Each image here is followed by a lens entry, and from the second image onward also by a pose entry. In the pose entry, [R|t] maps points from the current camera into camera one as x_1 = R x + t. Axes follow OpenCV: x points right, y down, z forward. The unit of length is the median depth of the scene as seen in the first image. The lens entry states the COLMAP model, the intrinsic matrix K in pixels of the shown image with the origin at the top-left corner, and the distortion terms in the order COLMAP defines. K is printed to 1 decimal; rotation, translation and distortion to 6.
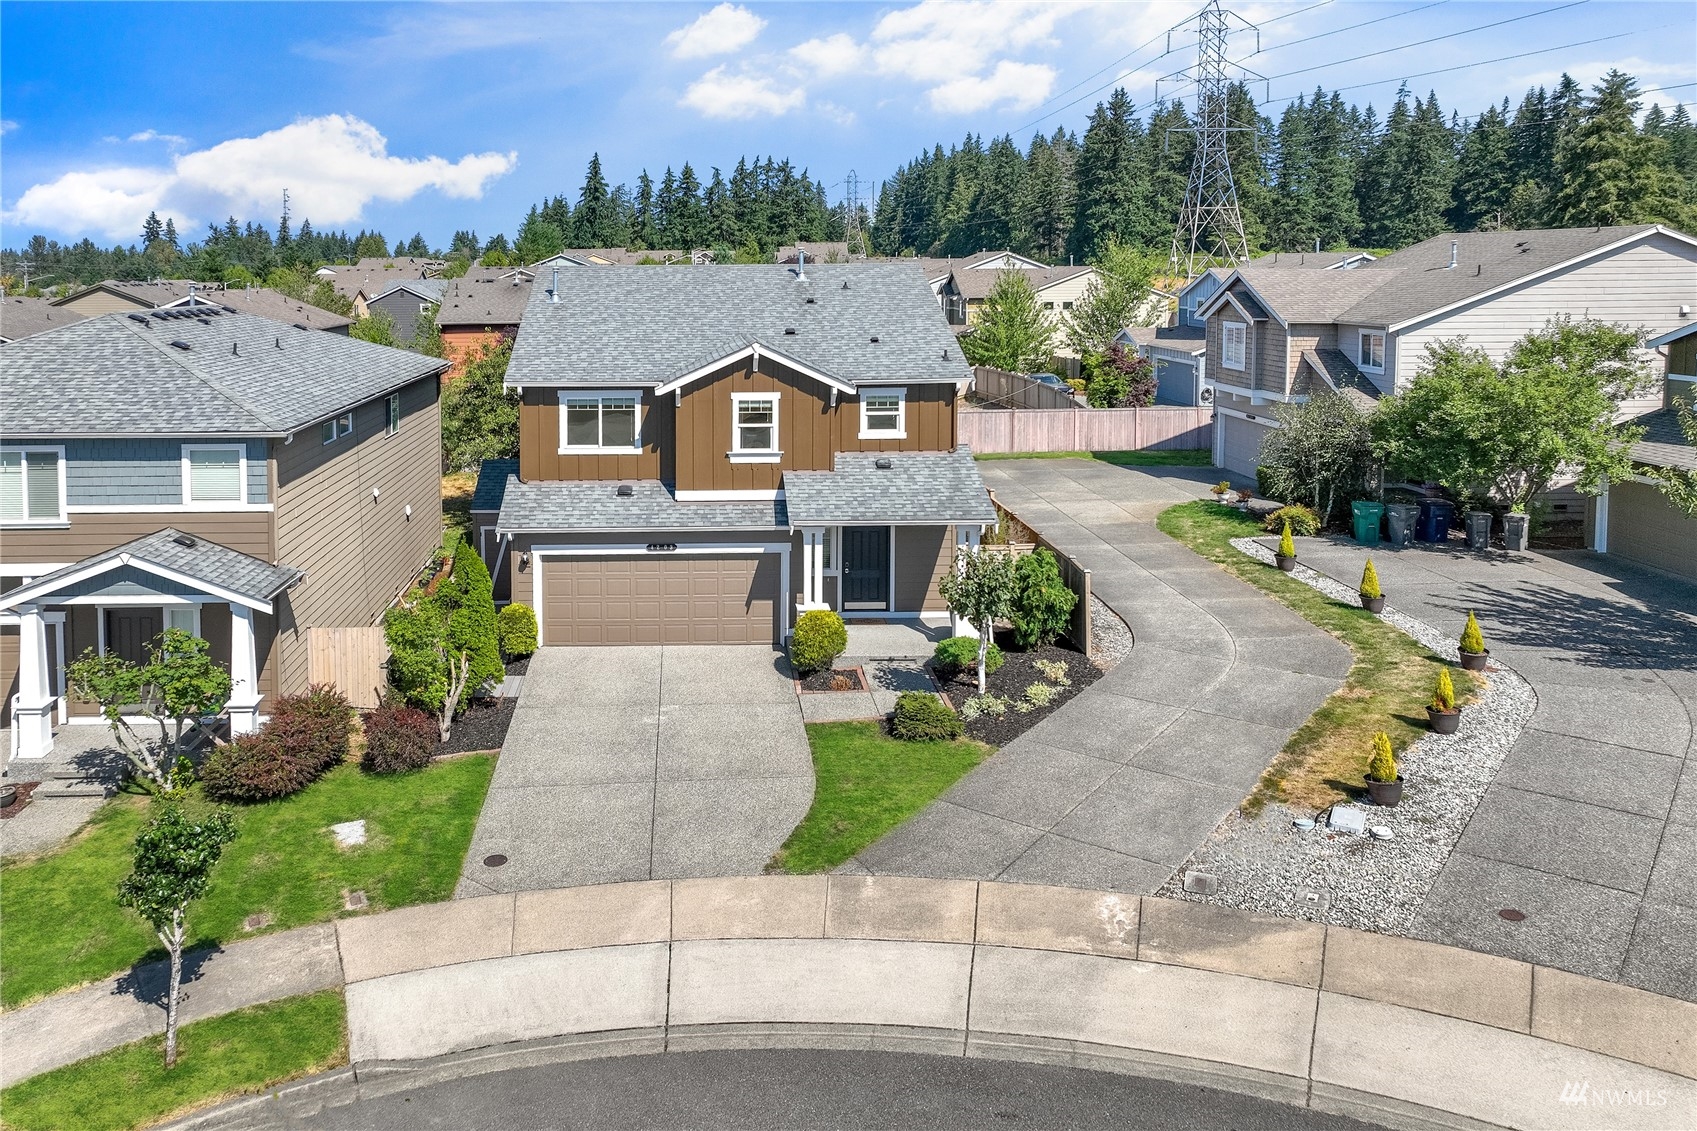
lens RADIAL K [[1357.4, 0, 846.9], [0, 1357.4, 652.6], [0, 0, 1]] dist [-0.001846, 0.005819]
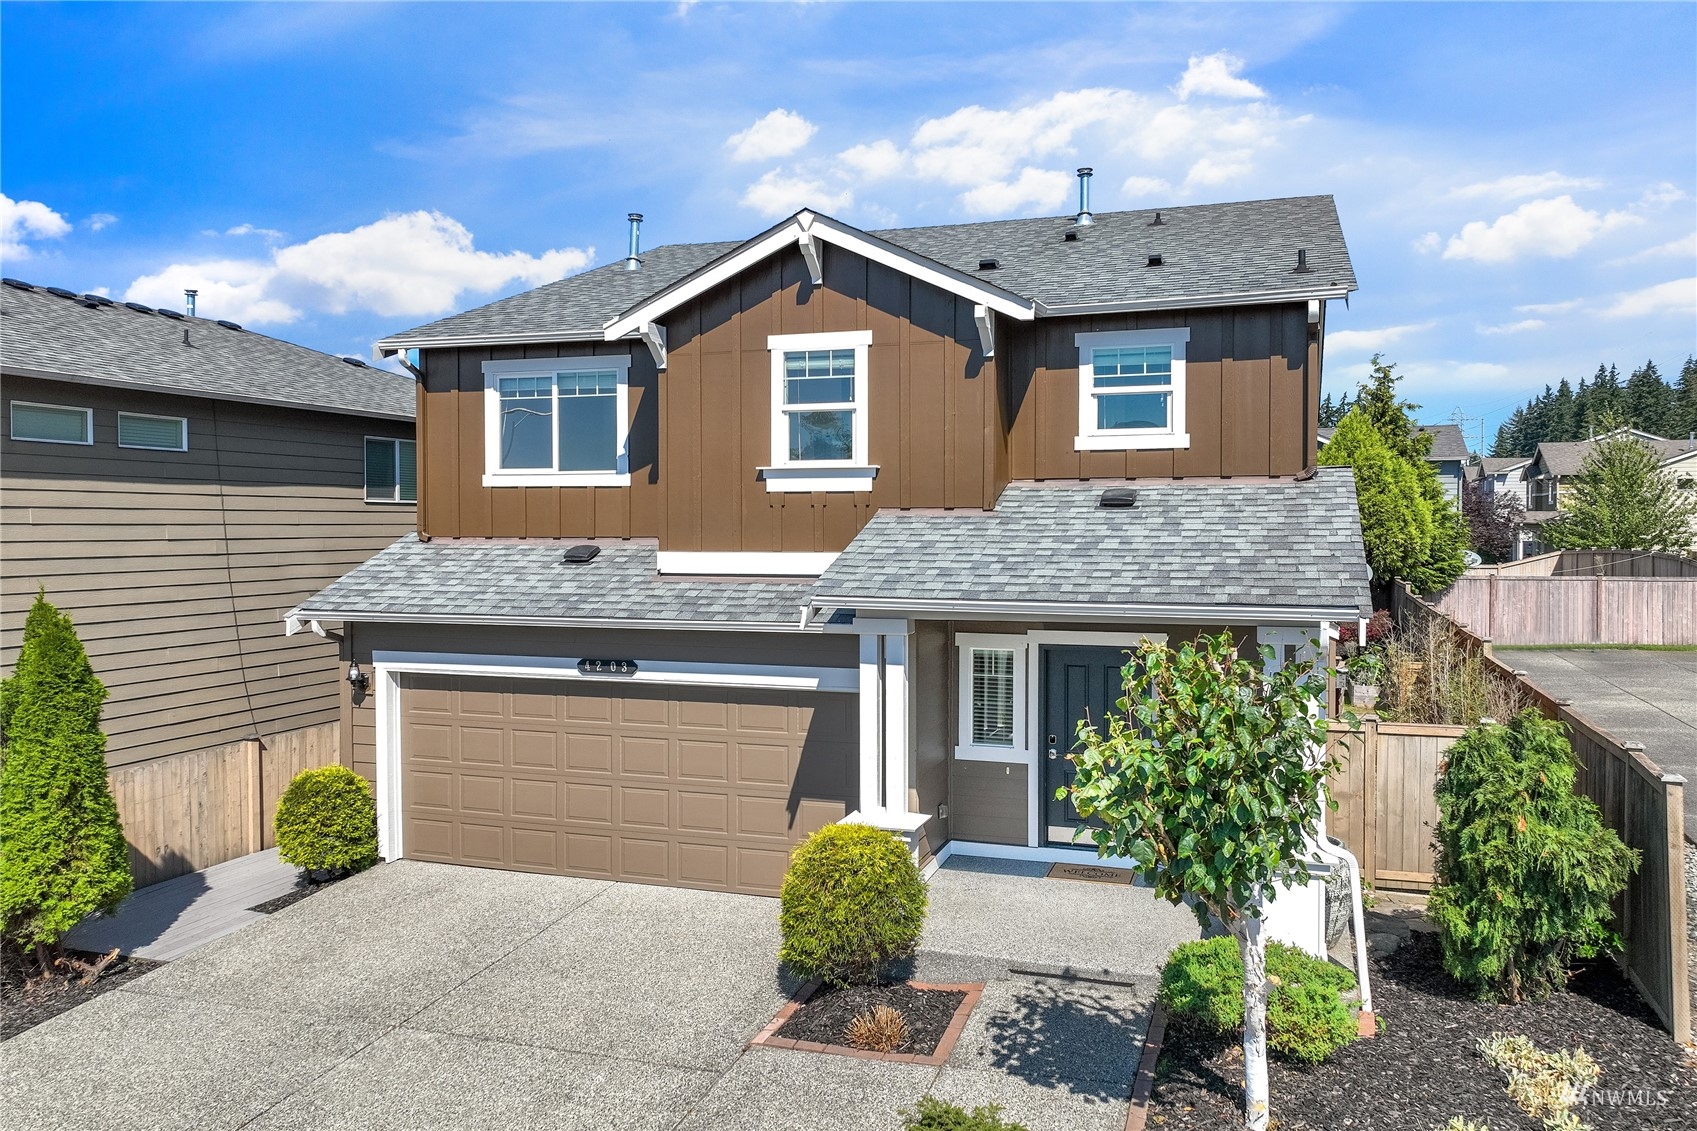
lens RADIAL K [[1357.4, 0, 846.9], [0, 1357.4, 652.6], [0, 0, 1]] dist [-0.001846, 0.005819]
pose [[0.912710, 0.029230, -0.407562, 0.125466], [-0.102181, 0.982075, -0.158393, -0.016913], [0.395626, 0.186212, 0.899336, 0.607453]]
